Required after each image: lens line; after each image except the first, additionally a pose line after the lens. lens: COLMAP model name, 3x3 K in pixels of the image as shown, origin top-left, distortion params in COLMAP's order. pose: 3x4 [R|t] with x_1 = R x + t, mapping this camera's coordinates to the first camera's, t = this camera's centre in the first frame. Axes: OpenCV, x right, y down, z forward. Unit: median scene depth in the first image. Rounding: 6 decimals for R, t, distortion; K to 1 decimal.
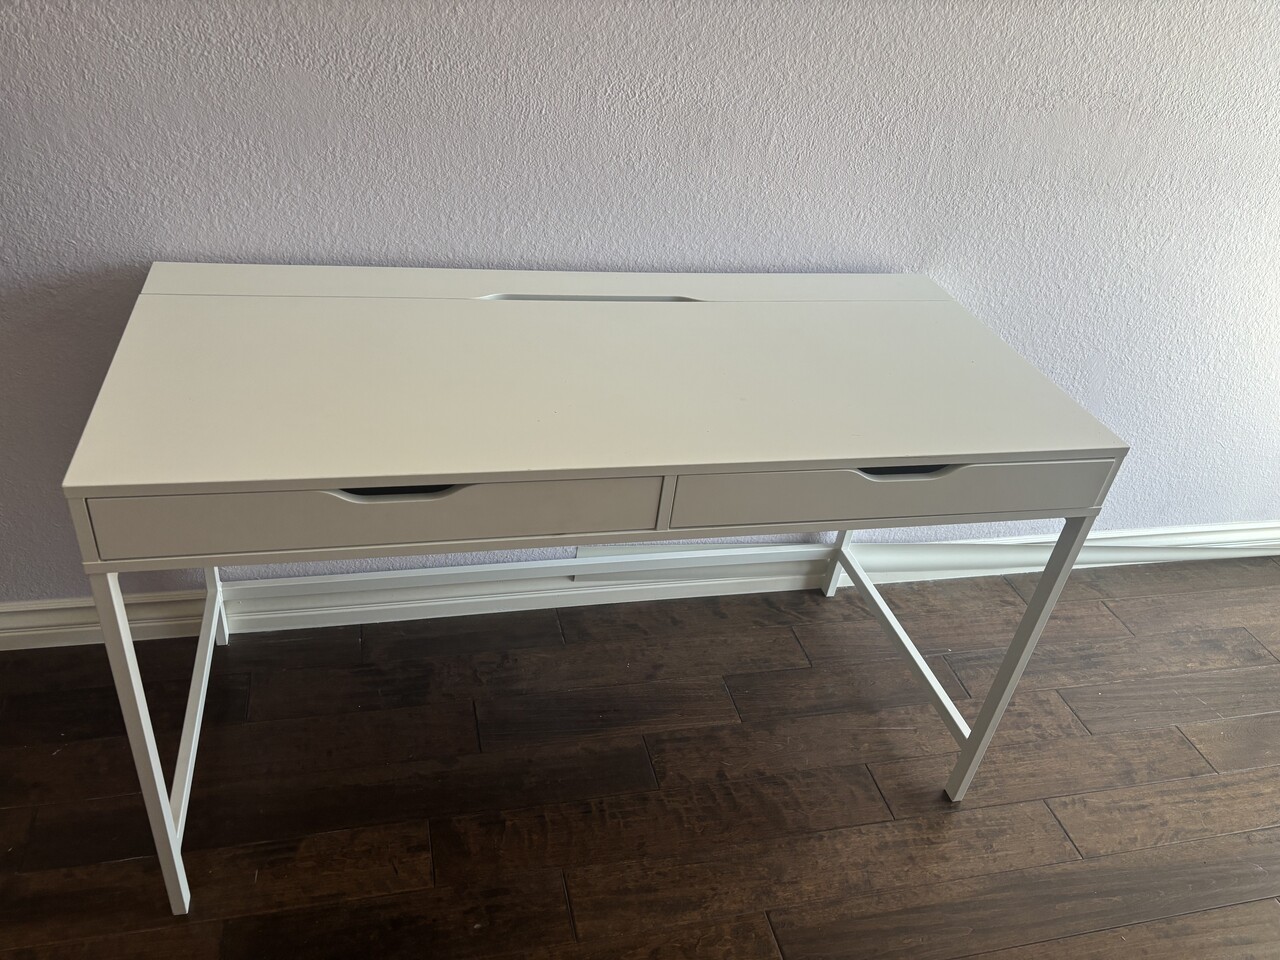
lens RADIAL K [[979.8, 0, 645.2], [0, 979.8, 481.5], [0, 0, 1]] dist [0.035841, -0.044240]
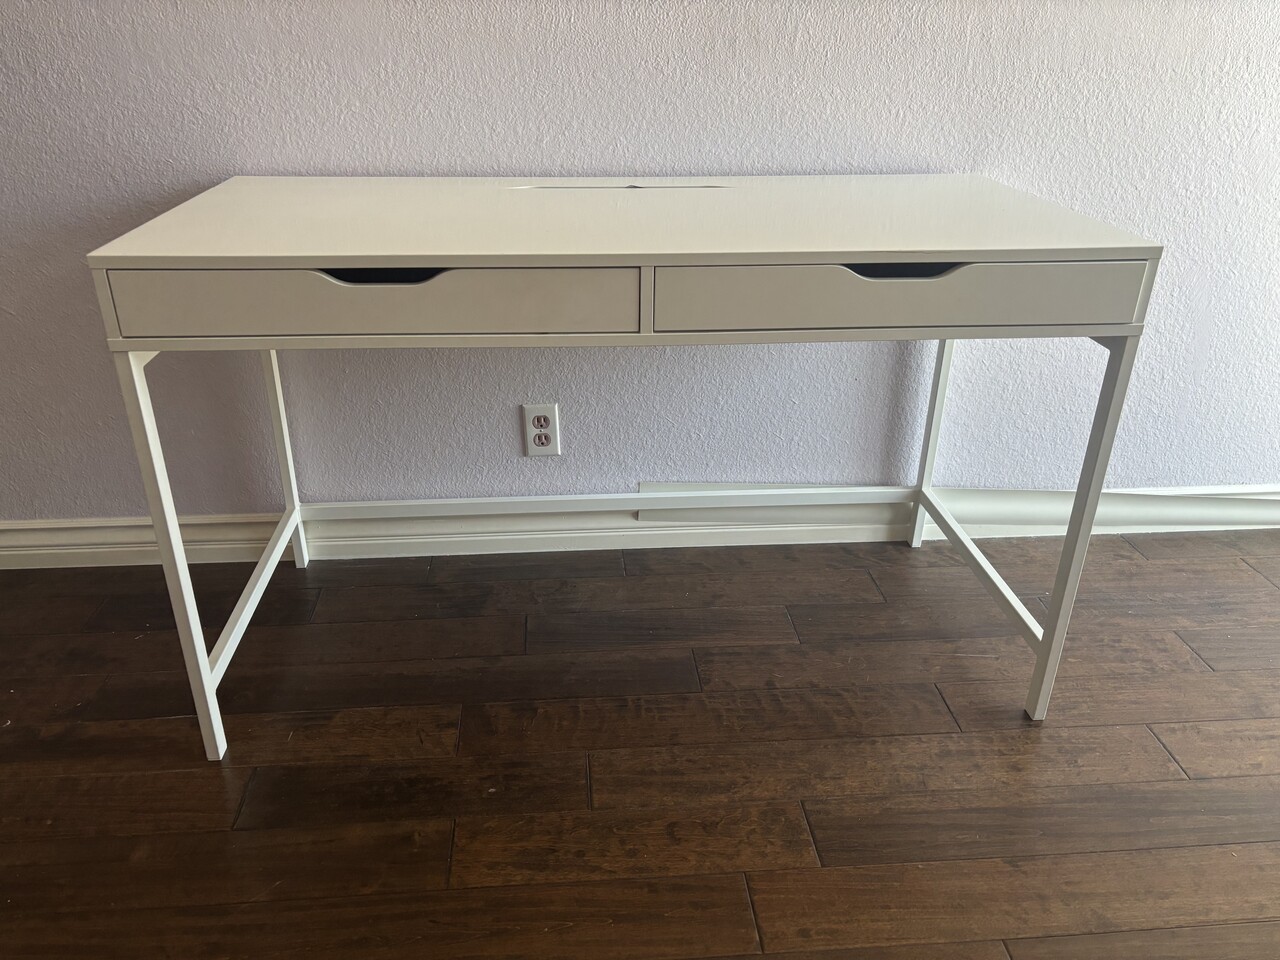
lens RADIAL K [[979.8, 0, 637.8], [0, 979.8, 475.6], [0, 0, 1]] dist [0.035841, -0.044240]
pose [[0.981169, -0.027281, -0.191215, 0.146438], [-0.001659, 0.988748, -0.149579, 0.256317], [0.193144, 0.147079, 0.970084, 0.034694]]
